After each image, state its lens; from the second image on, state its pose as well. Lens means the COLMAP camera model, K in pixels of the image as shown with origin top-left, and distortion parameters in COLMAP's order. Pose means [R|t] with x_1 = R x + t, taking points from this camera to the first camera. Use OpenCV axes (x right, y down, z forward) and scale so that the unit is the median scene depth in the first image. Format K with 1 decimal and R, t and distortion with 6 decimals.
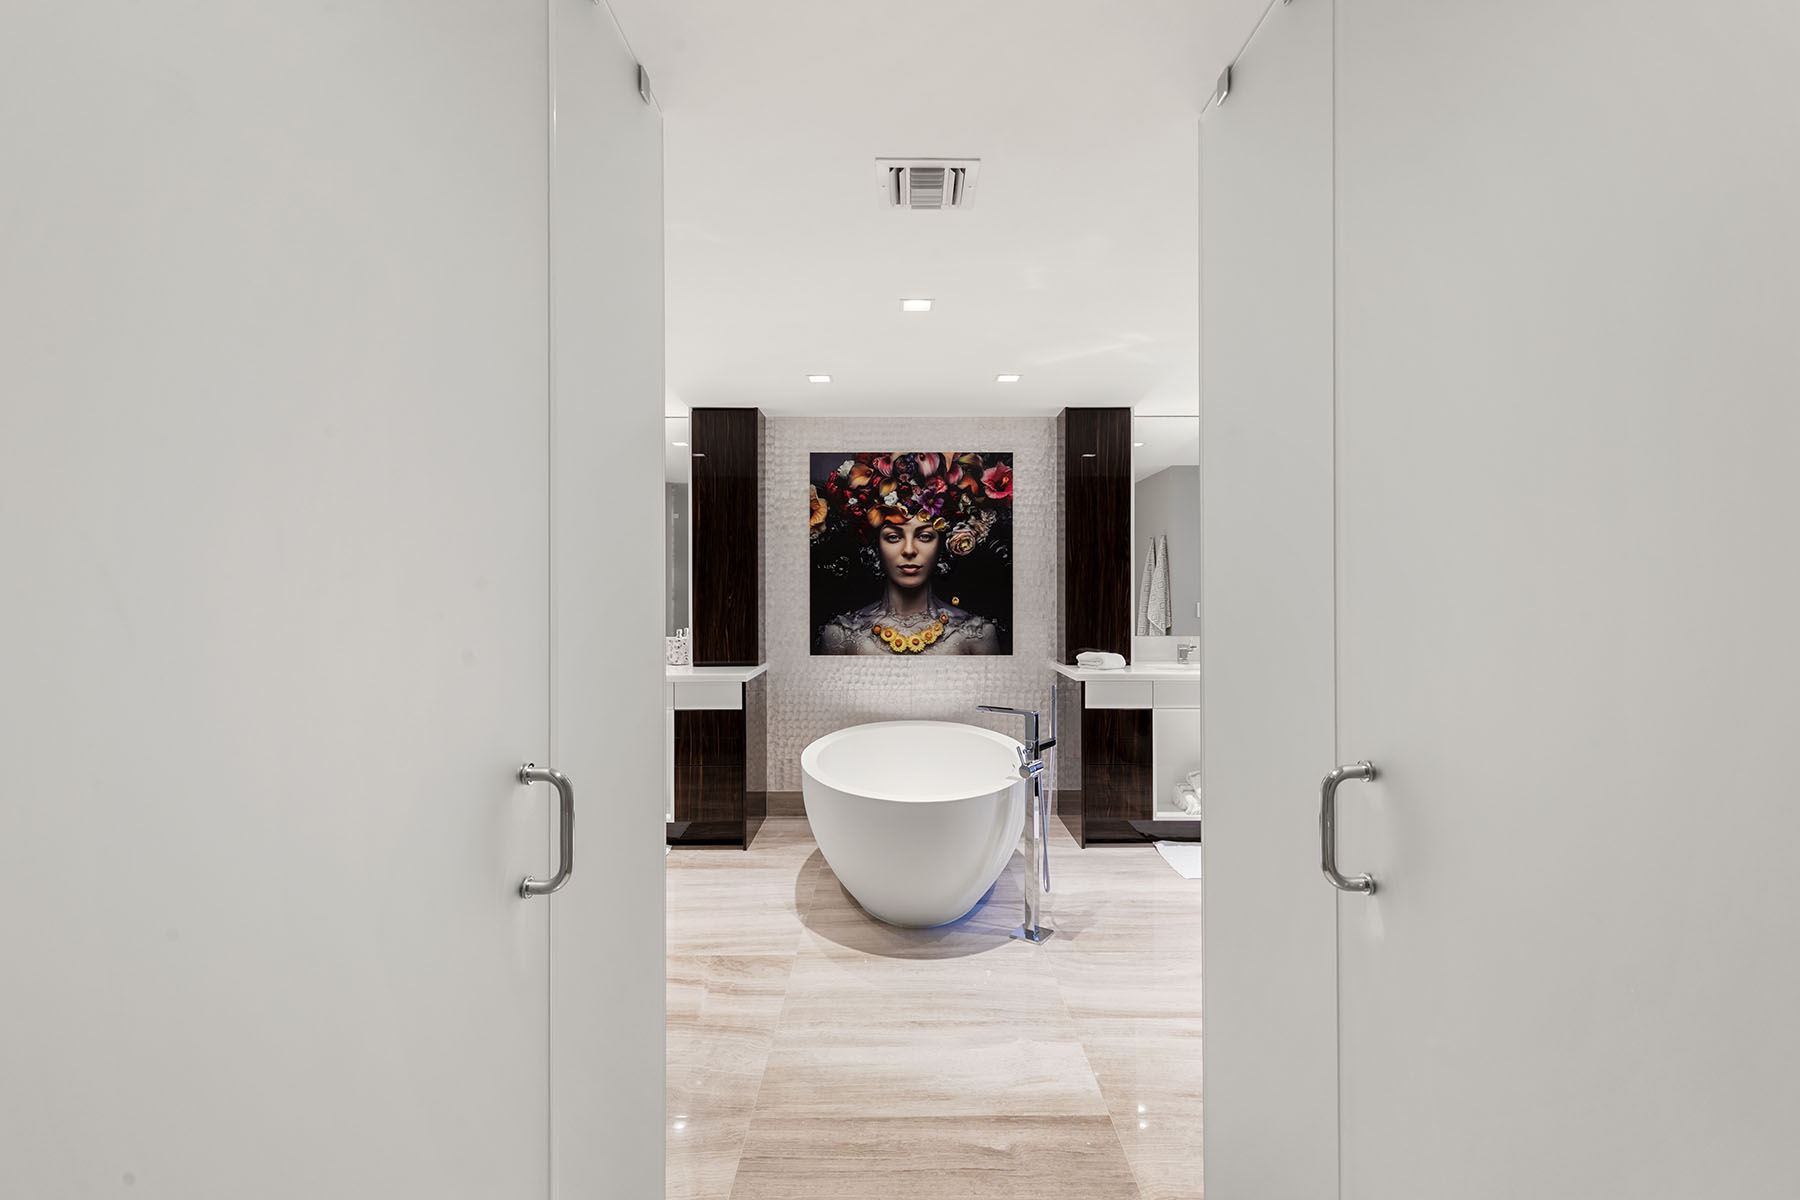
lens RADIAL K [[807.3, 0, 911.1], [0, 807.3, 605.5], [0, 0, 1]] dist [0.003416, 0.000484]
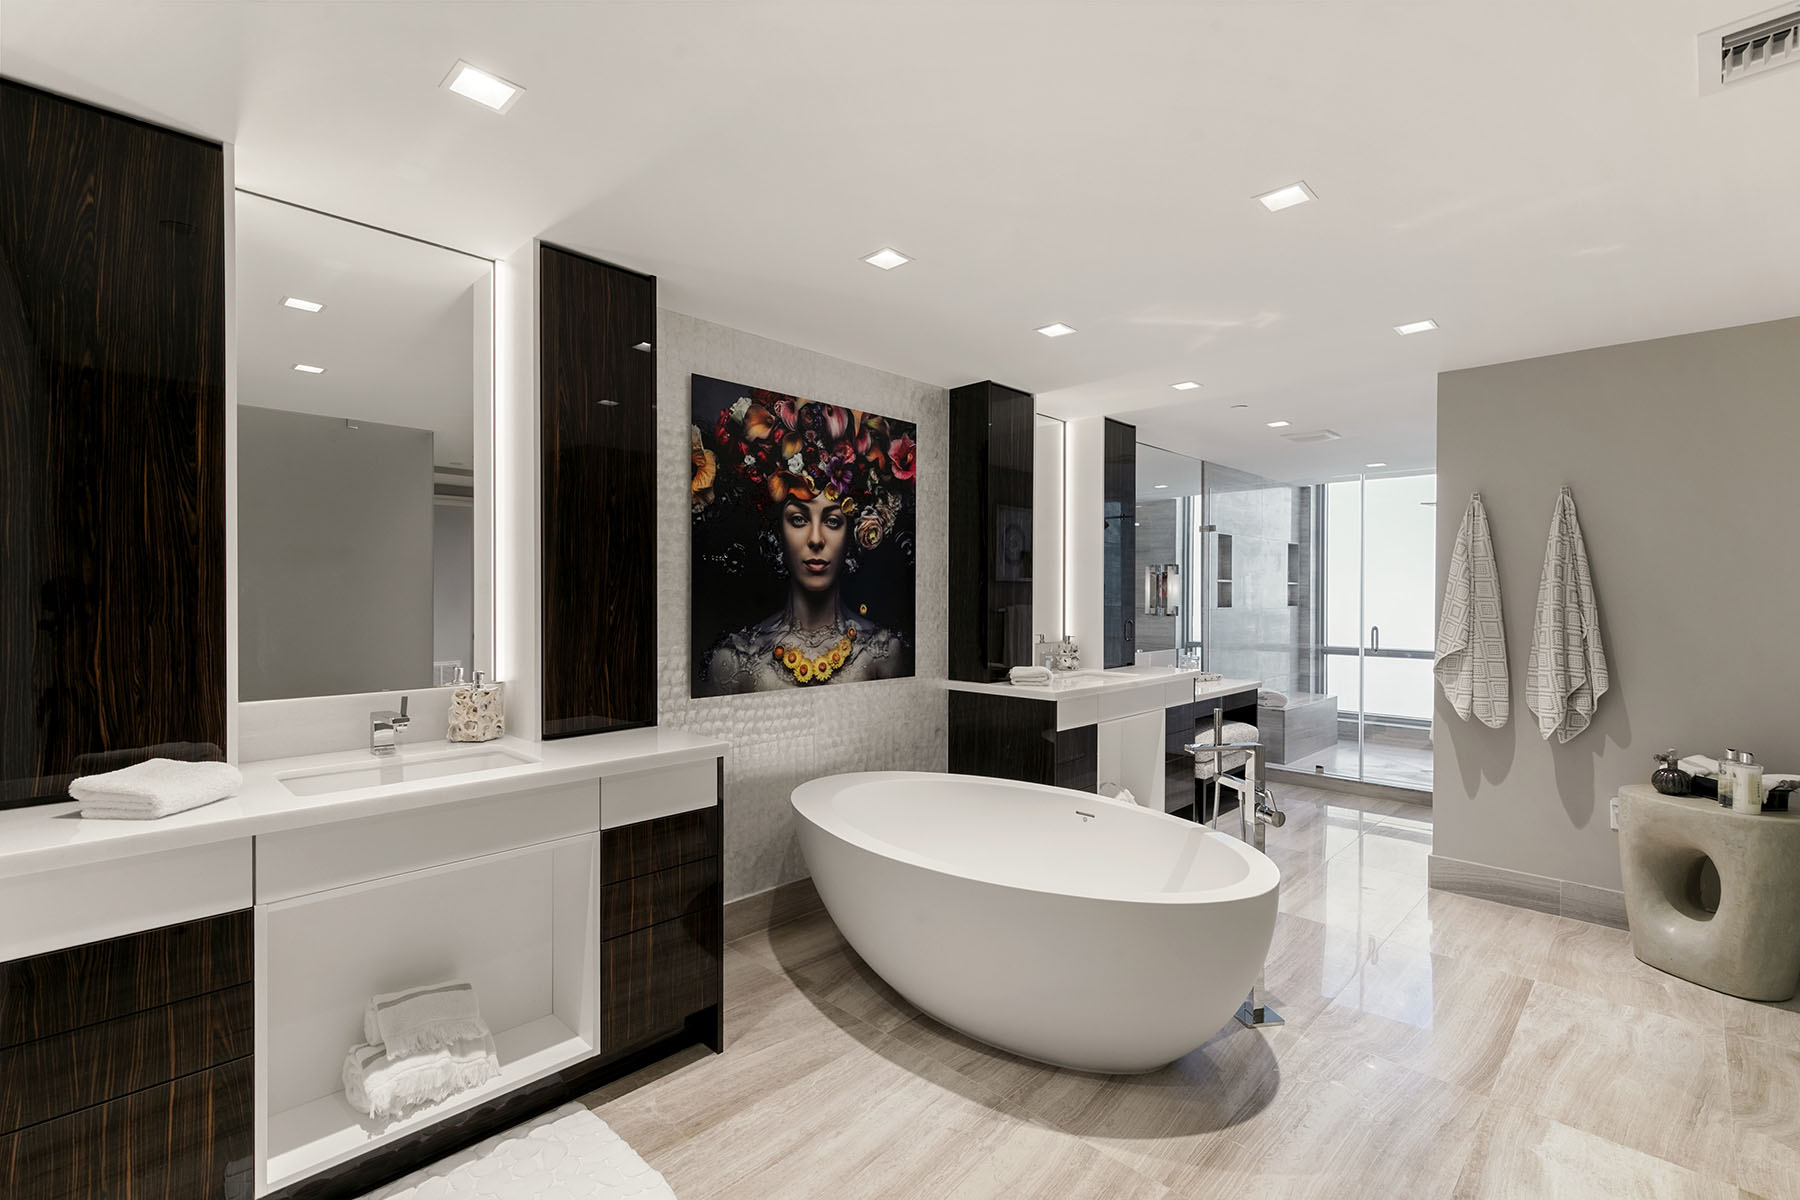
lens RADIAL K [[807.3, 0, 911.1], [0, 807.3, 605.5], [0, 0, 1]] dist [0.003416, 0.000484]
pose [[0.694721, -0.006442, 0.719251, -0.456419], [0.000638, 0.999965, 0.008340, -0.015661], [-0.719279, -0.005335, 0.694701, 0.444808]]
